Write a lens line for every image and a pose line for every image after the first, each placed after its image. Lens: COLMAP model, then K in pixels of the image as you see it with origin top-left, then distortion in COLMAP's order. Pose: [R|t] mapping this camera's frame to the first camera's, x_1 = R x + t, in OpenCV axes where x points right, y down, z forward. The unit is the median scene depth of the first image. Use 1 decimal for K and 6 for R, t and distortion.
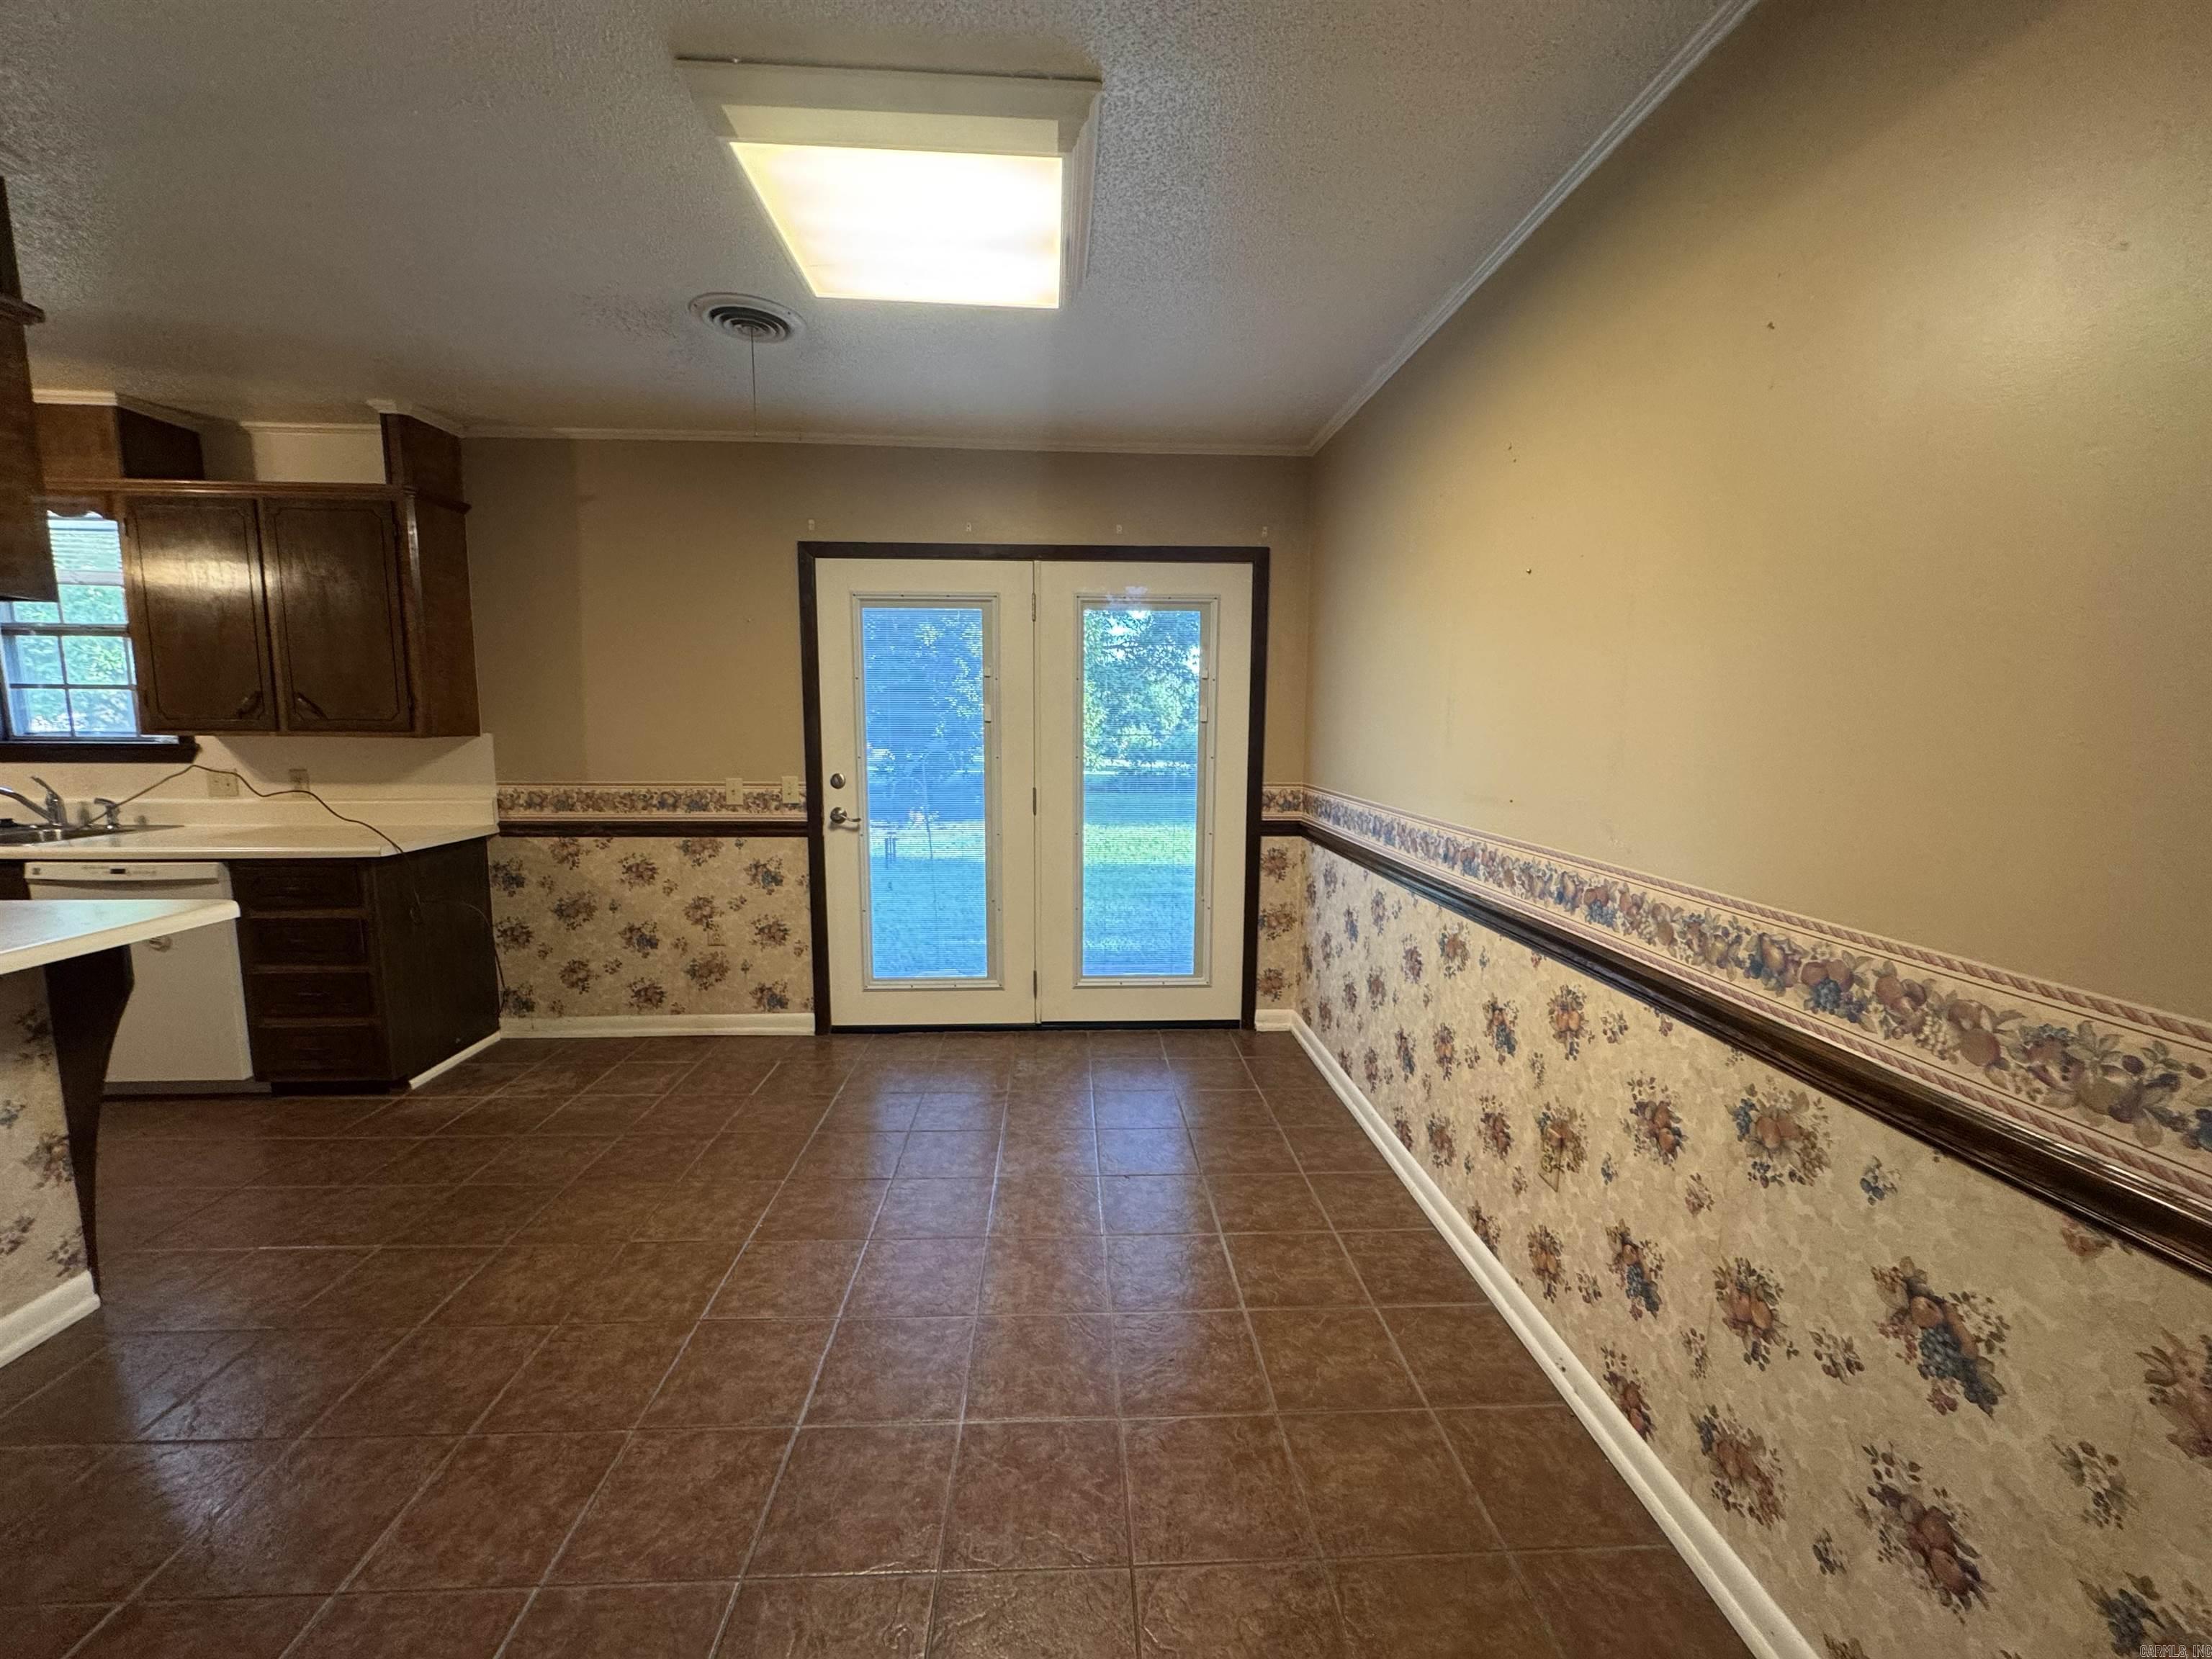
lens RADIAL K [[885.5, 0, 1106.0], [0, 885.5, 829.5], [0, 0, 1]] dist [-0.001713, 0.000112]
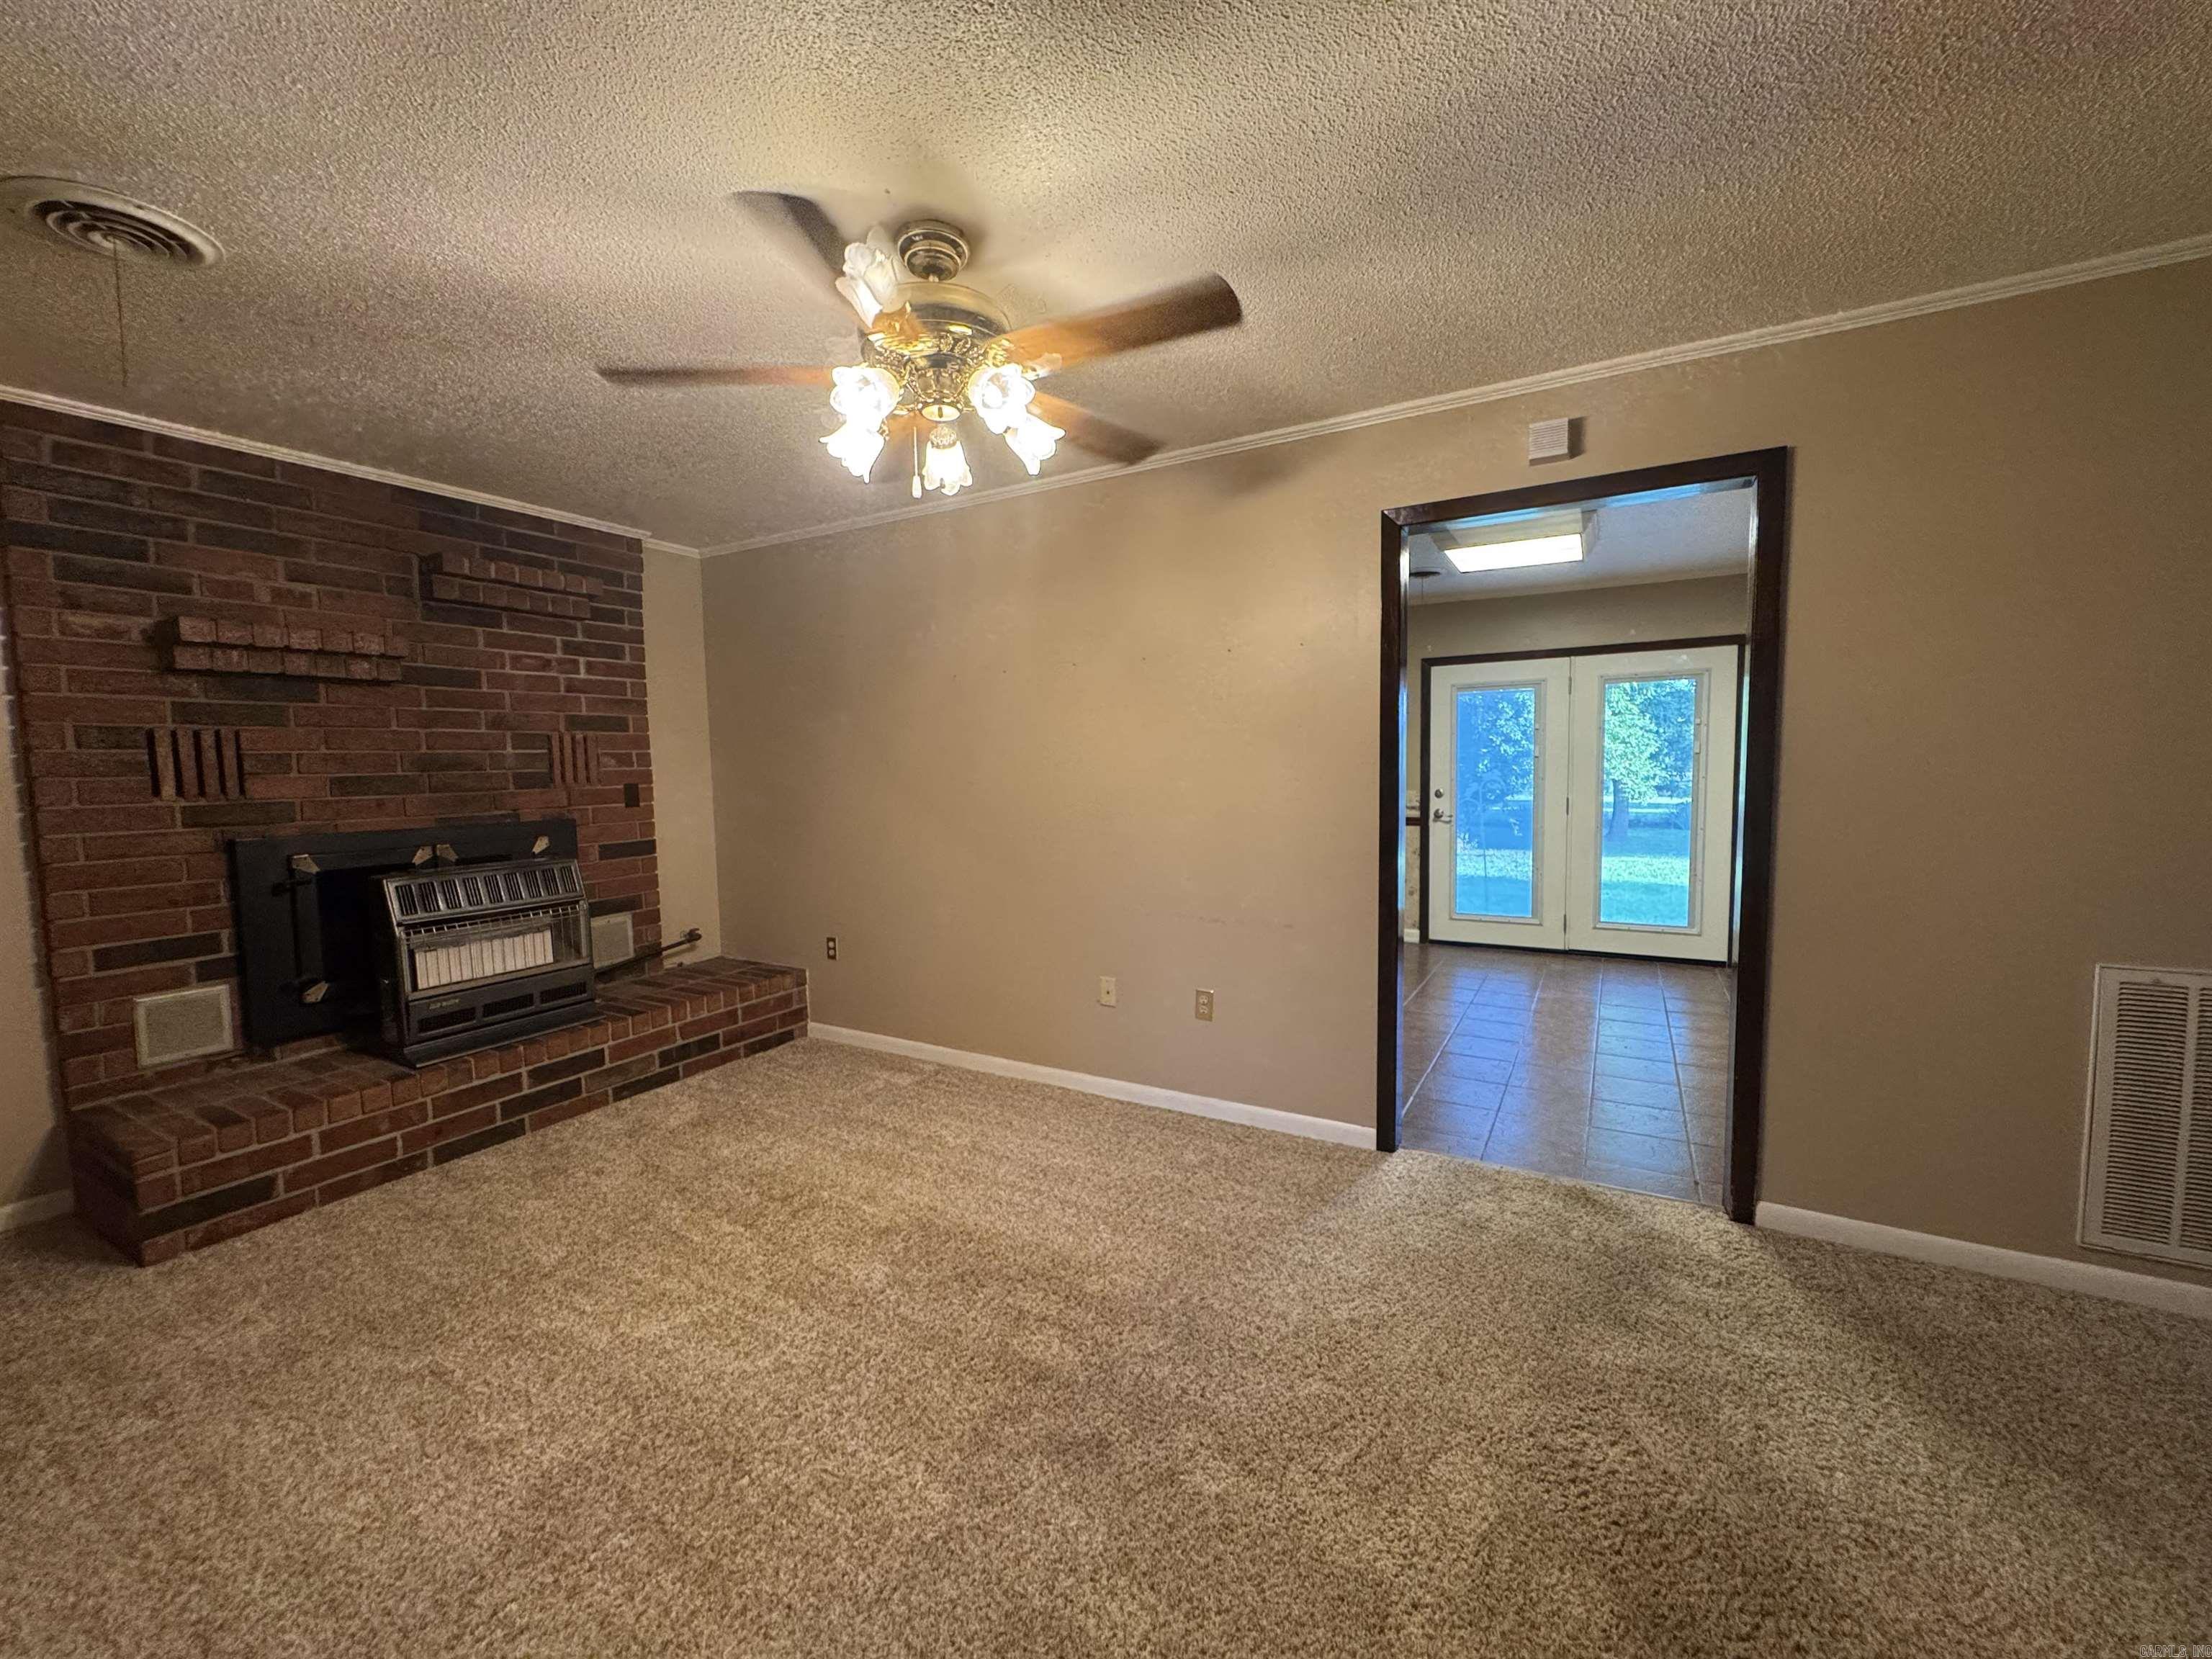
lens RADIAL K [[885.5, 0, 1106.0], [0, 885.5, 829.5], [0, 0, 1]] dist [-0.001713, 0.000112]
pose [[0.837652, 0.019243, -0.545866, 0.093181], [-0.044062, 0.998503, -0.032417, 0.097902], [0.544425, 0.051206, 0.837245, -0.776473]]
